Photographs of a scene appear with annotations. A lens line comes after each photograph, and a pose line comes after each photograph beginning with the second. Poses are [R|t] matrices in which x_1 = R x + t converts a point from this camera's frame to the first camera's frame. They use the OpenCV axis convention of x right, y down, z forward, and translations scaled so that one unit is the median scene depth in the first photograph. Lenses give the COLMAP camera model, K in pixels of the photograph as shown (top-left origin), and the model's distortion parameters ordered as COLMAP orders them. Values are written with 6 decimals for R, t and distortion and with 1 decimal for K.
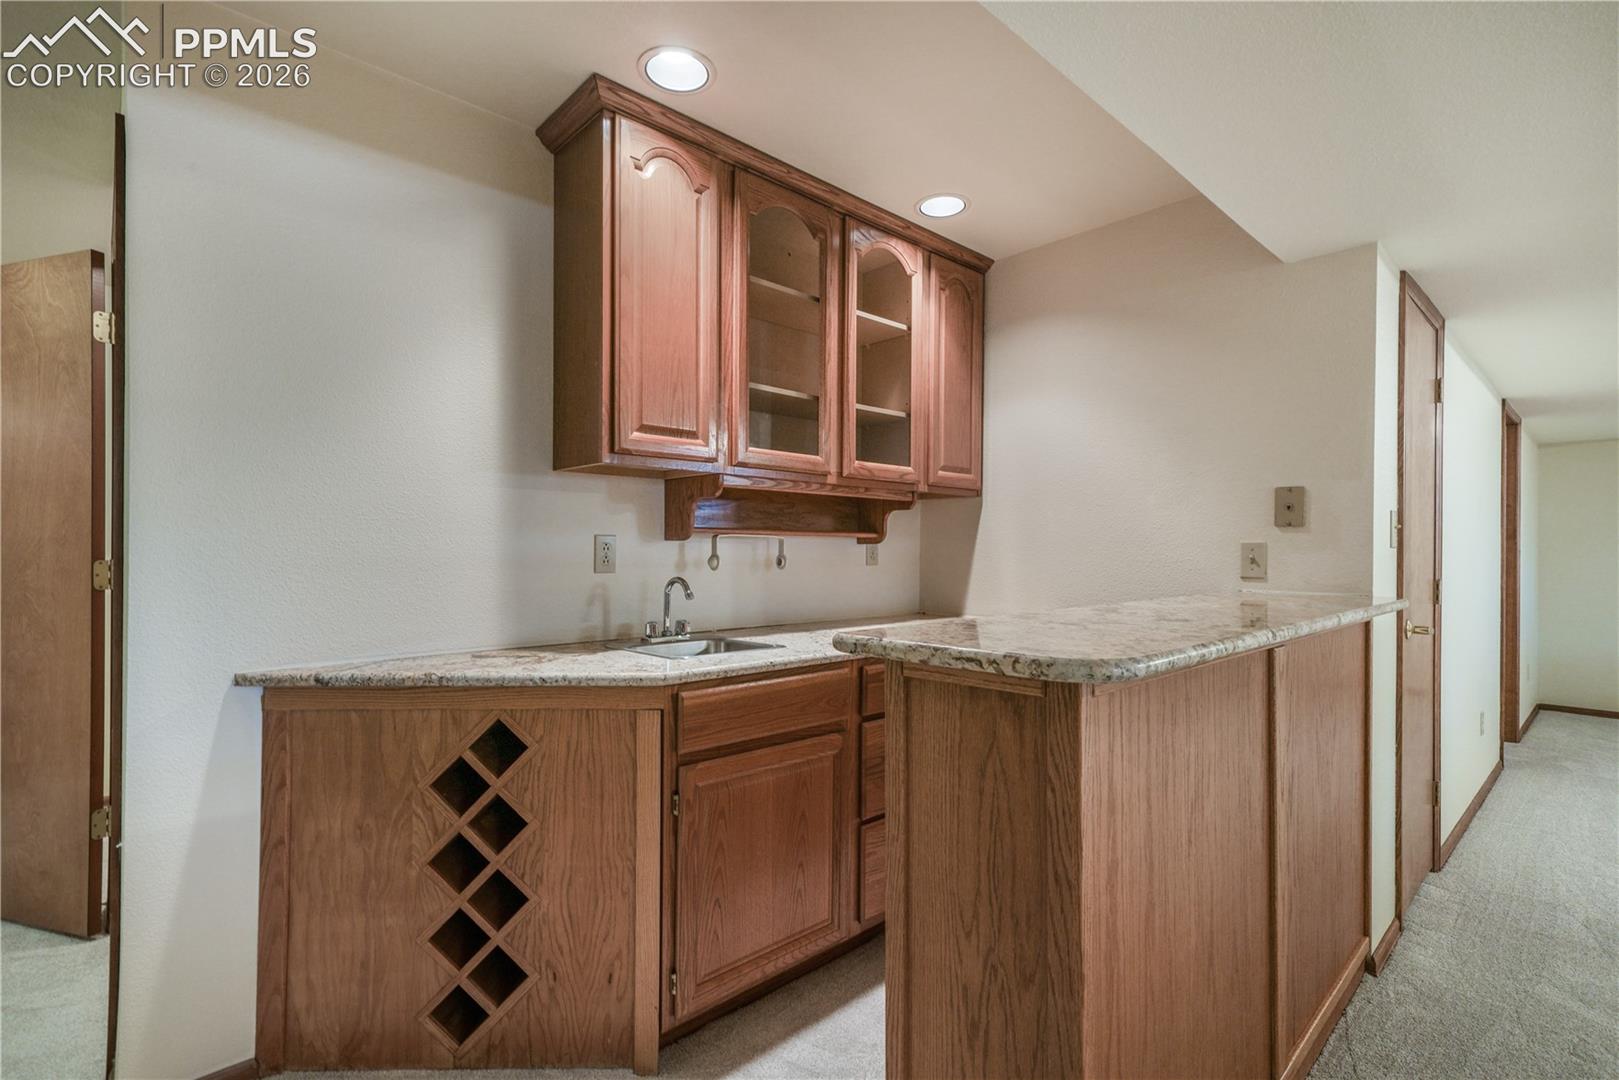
lens RADIAL K [[753.0, 0, 804.9], [0, 753.0, 551.4], [0, 0, 1]] dist [0.002457, 0.001319]
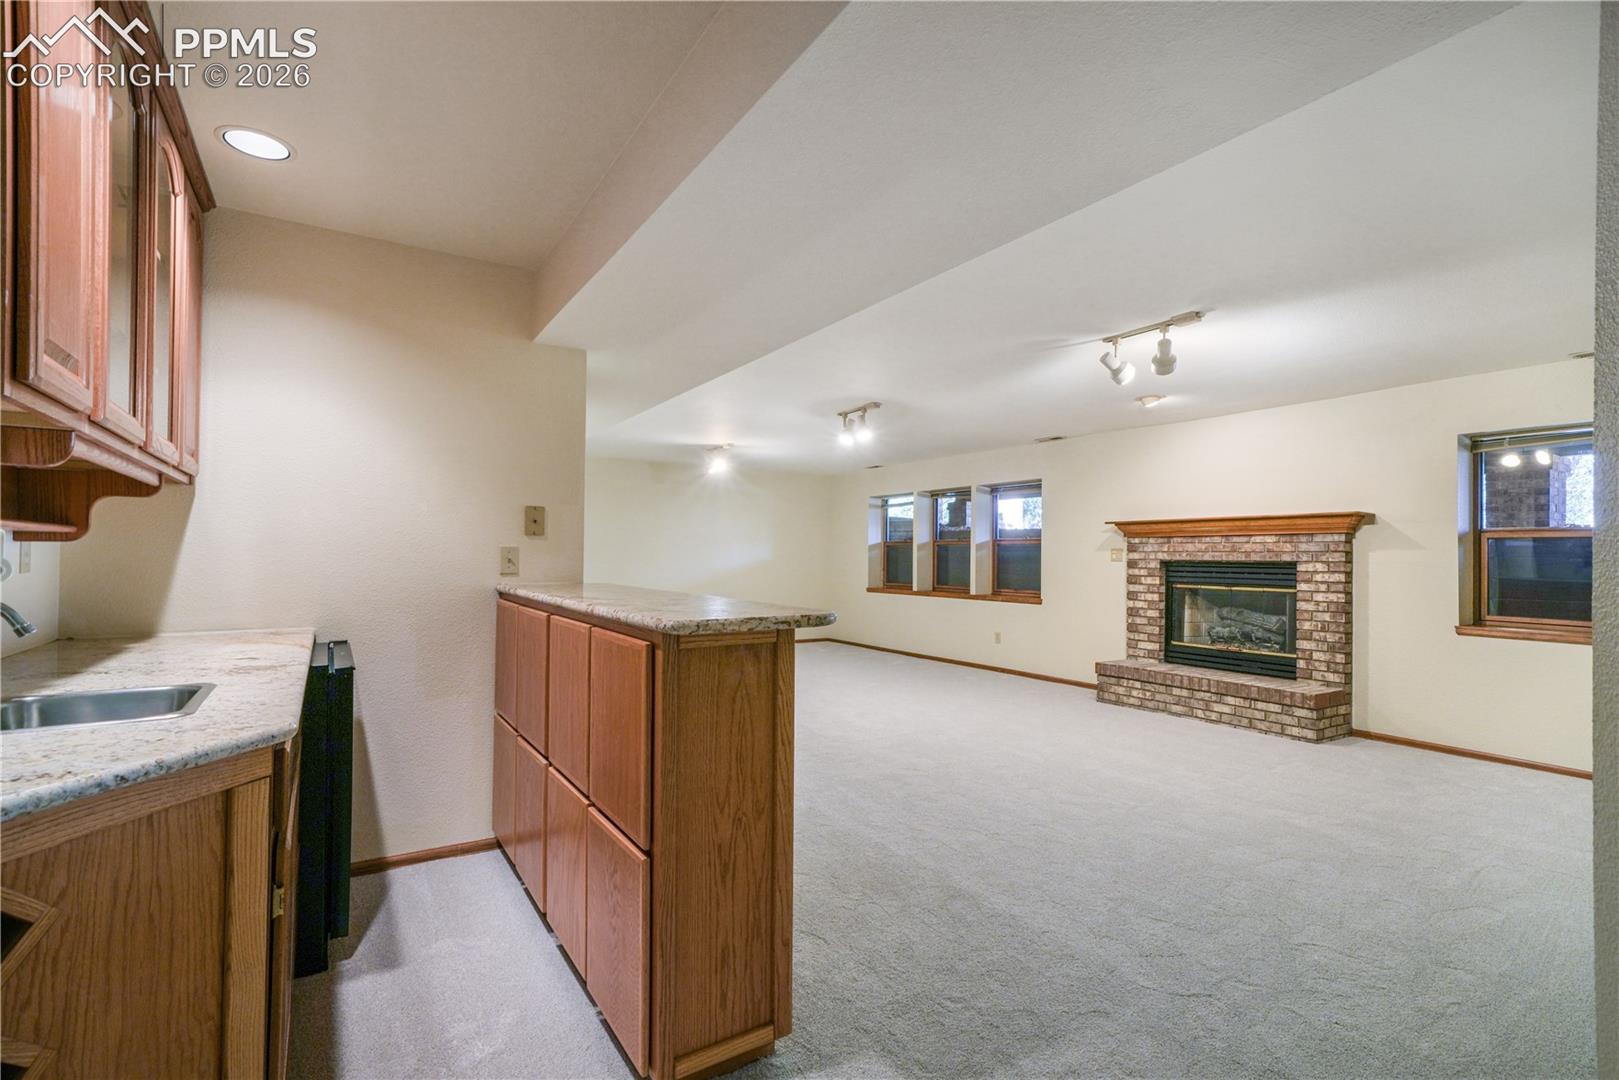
lens RADIAL K [[753.0, 0, 804.8], [0, 753.0, 544.2], [0, 0, 1]] dist [0.002457, 0.001319]
pose [[0.174388, 0.011877, 0.984605, -0.806102], [-0.008290, 0.999910, -0.010594, -0.008550], [-0.984642, -0.006315, 0.174470, 0.366375]]
